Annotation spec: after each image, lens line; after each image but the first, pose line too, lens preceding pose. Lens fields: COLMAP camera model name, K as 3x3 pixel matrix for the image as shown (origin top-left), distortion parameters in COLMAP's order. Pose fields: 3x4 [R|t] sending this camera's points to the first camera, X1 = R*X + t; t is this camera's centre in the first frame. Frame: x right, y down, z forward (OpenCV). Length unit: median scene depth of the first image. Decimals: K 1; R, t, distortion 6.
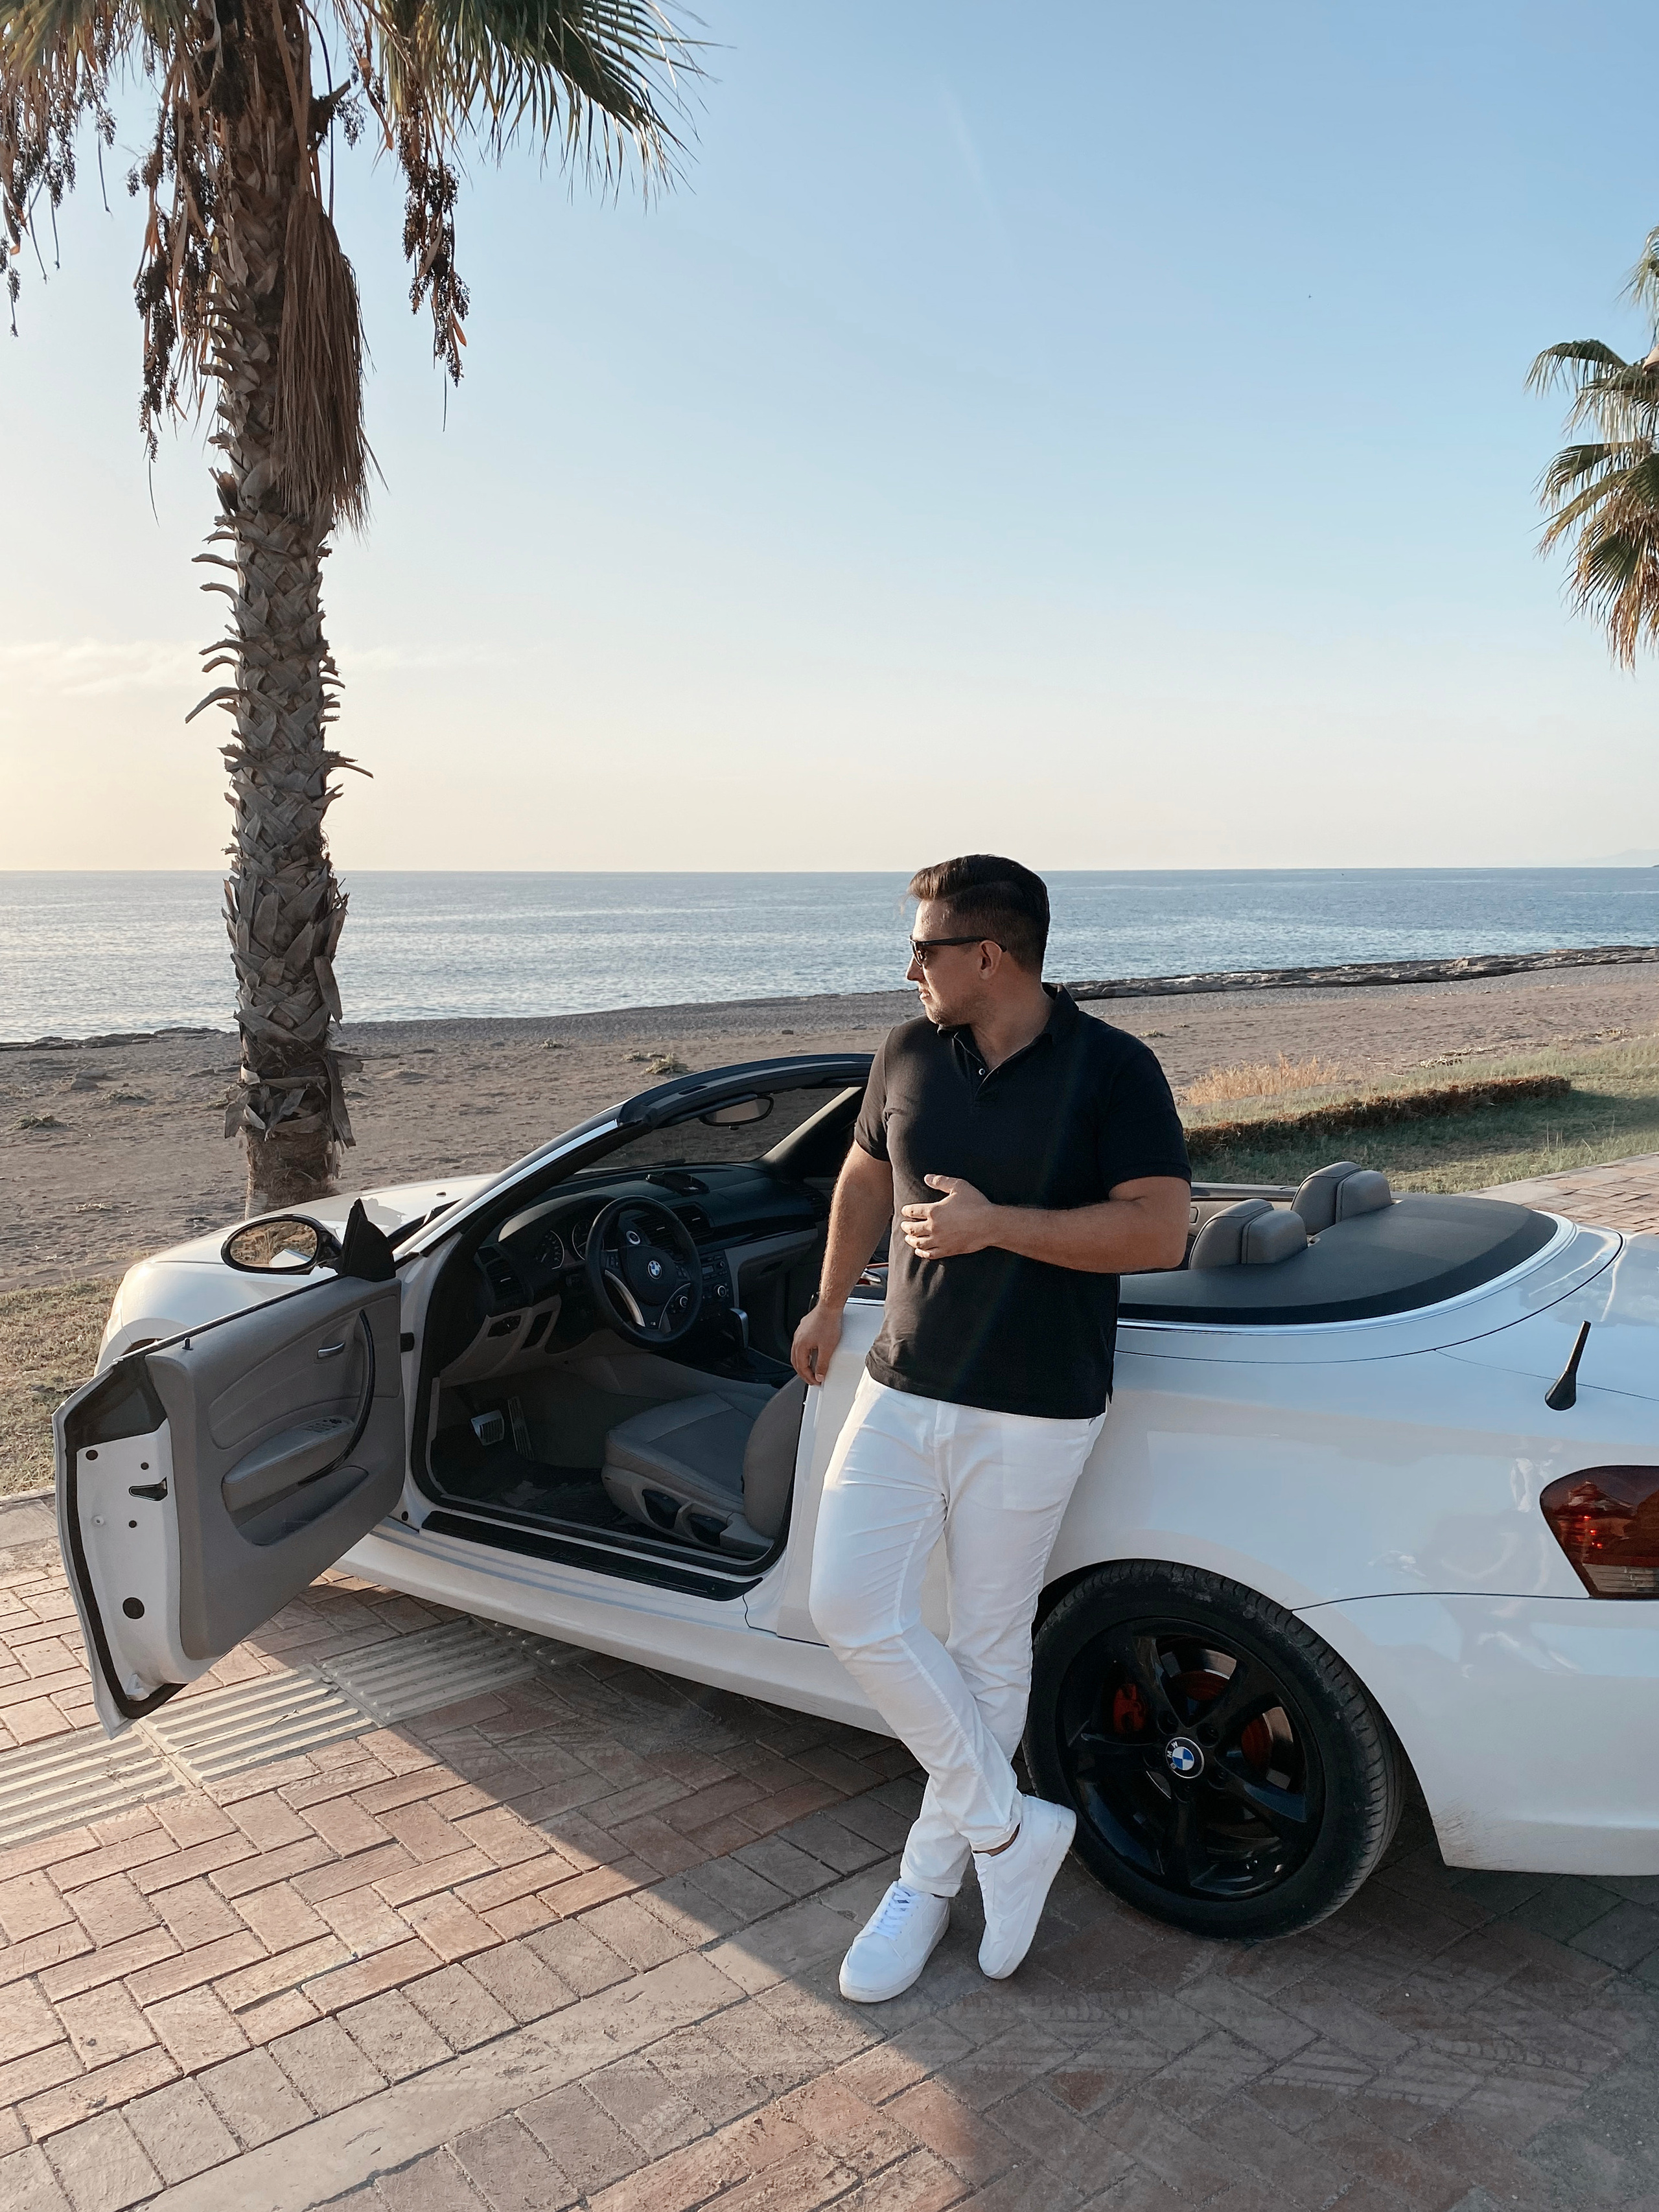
lens RADIAL K [[1735.8, 0, 843.0], [0, 1735.8, 1127.5], [0, 0, 1]] dist [0.002298, -0.005167]
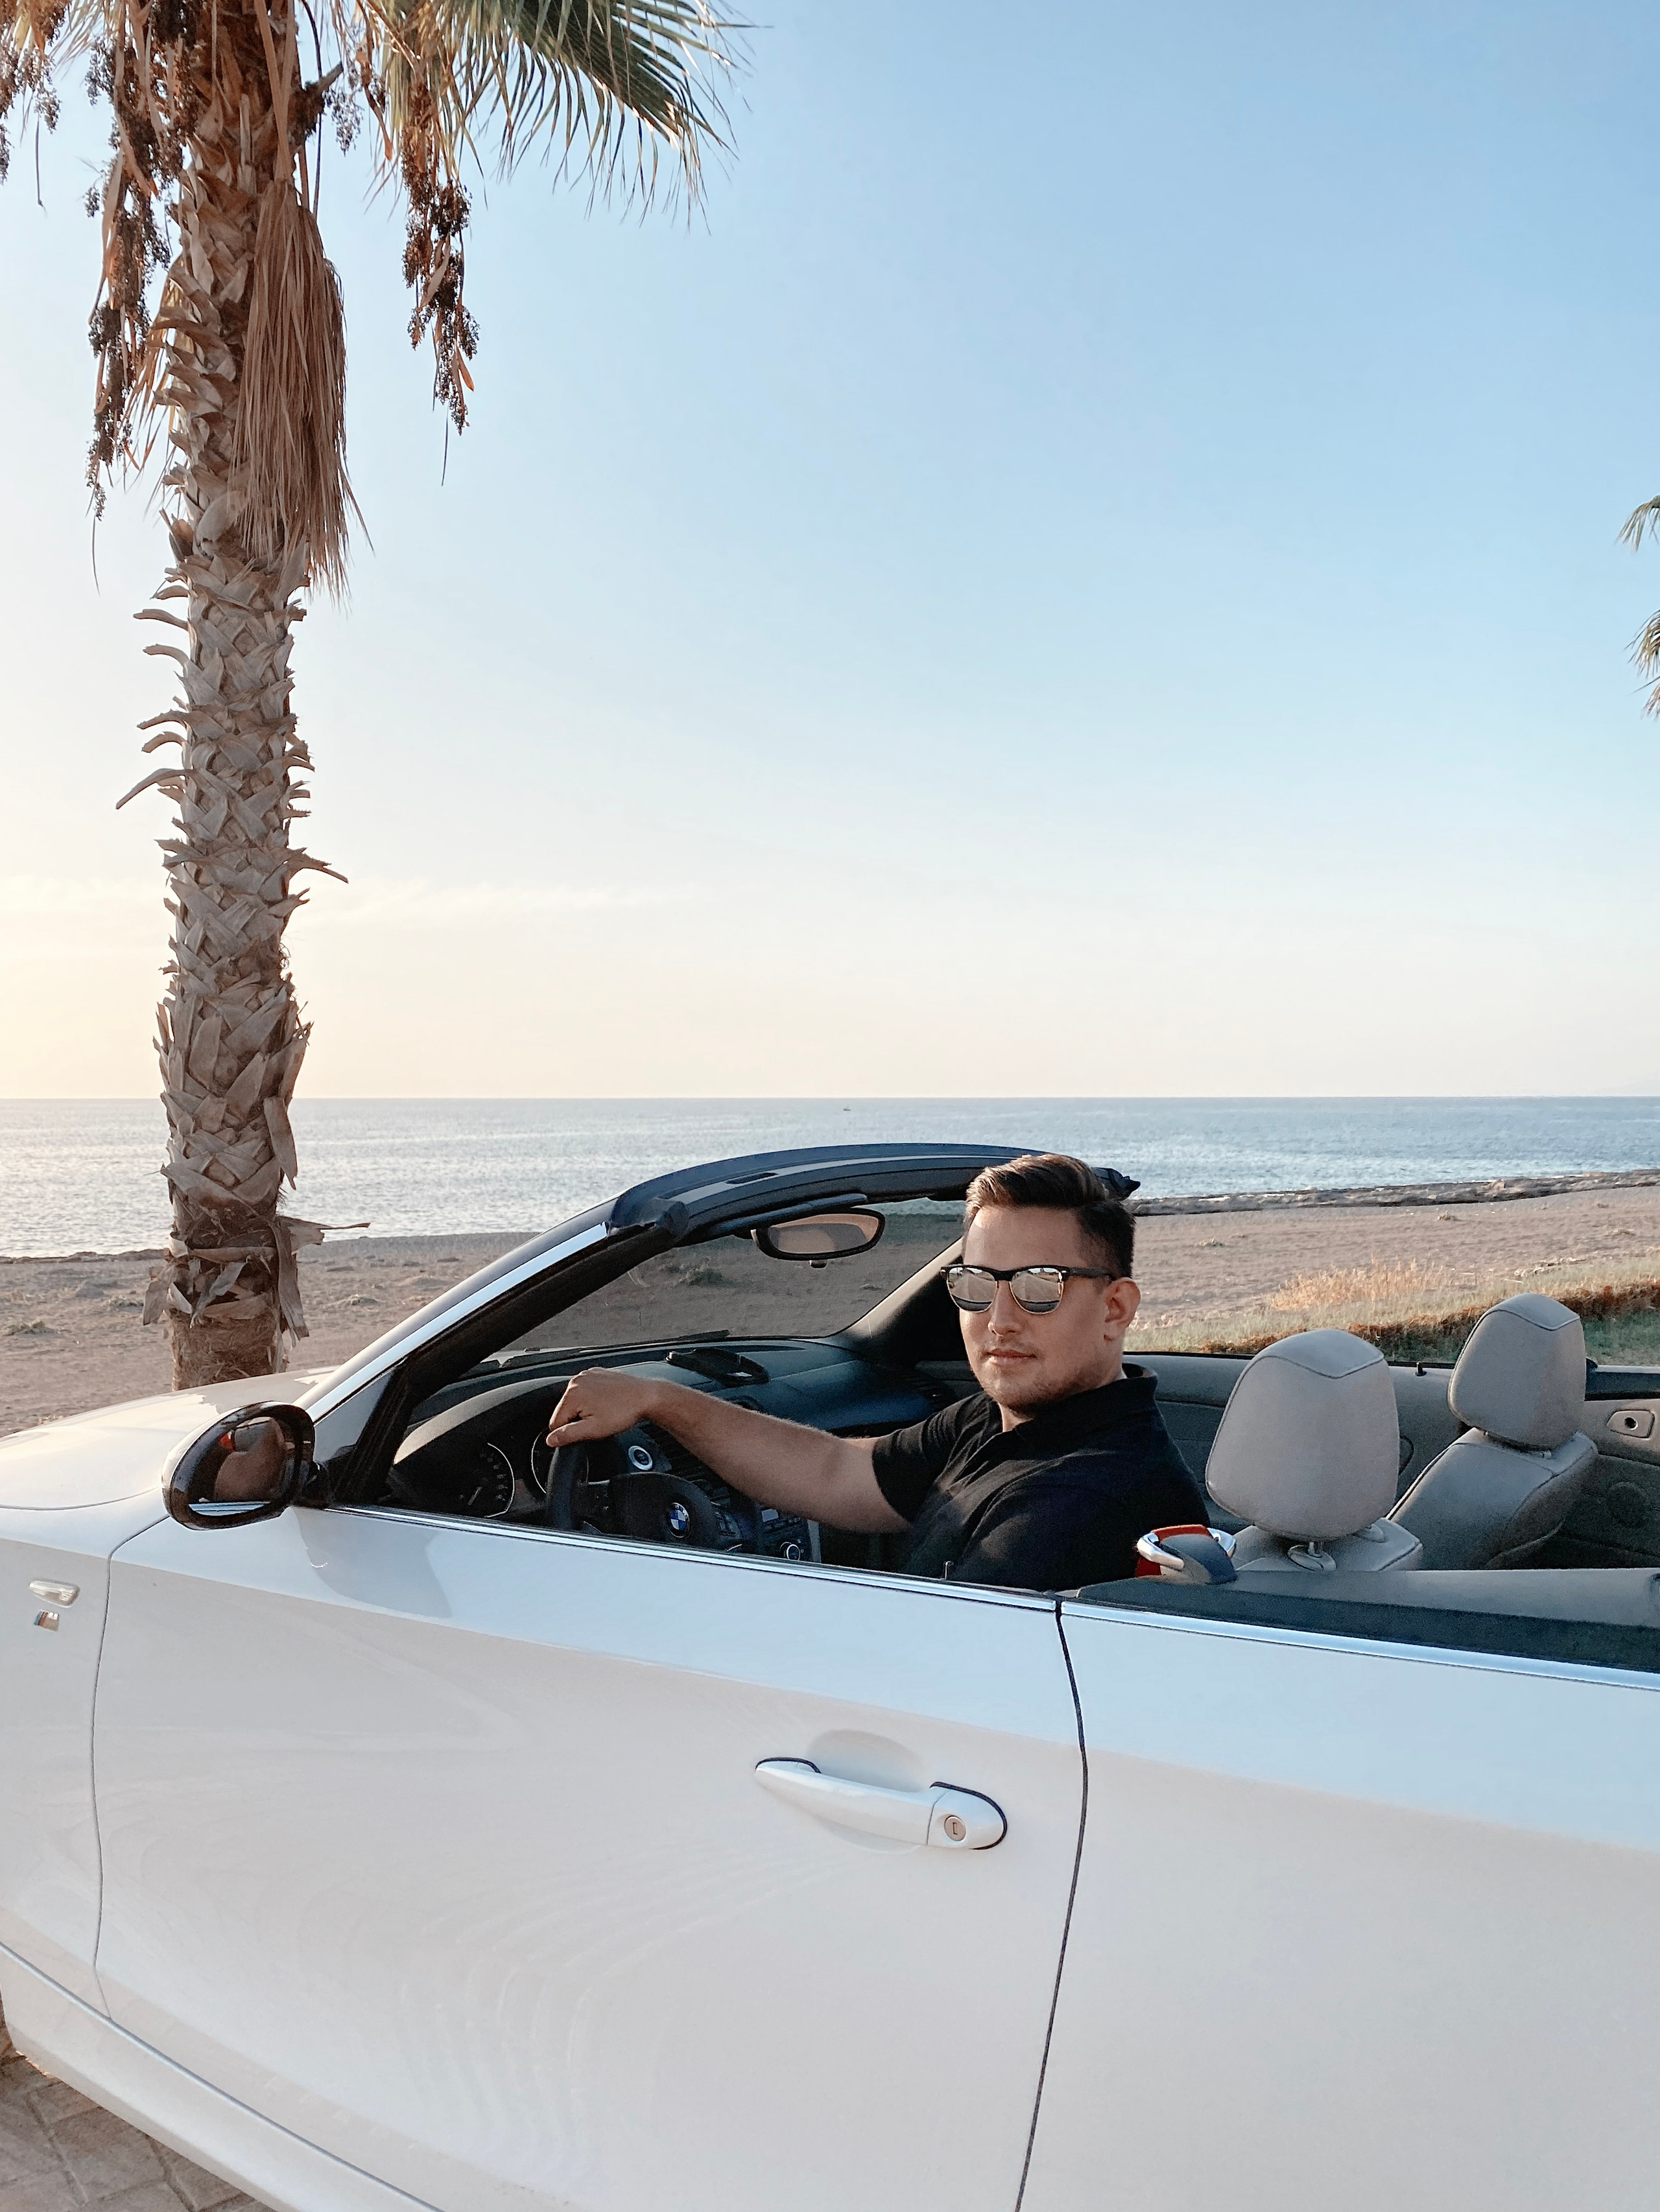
lens RADIAL K [[1724.0, 0, 783.9], [0, 1724.0, 1084.5], [0, 0, 1]] dist [0.011383, -0.002075]
pose [[0.998636, -0.004171, -0.052036, -0.045948], [-0.003727, 0.988564, -0.150753, 0.030328], [0.052070, 0.150741, 0.987201, 0.446038]]
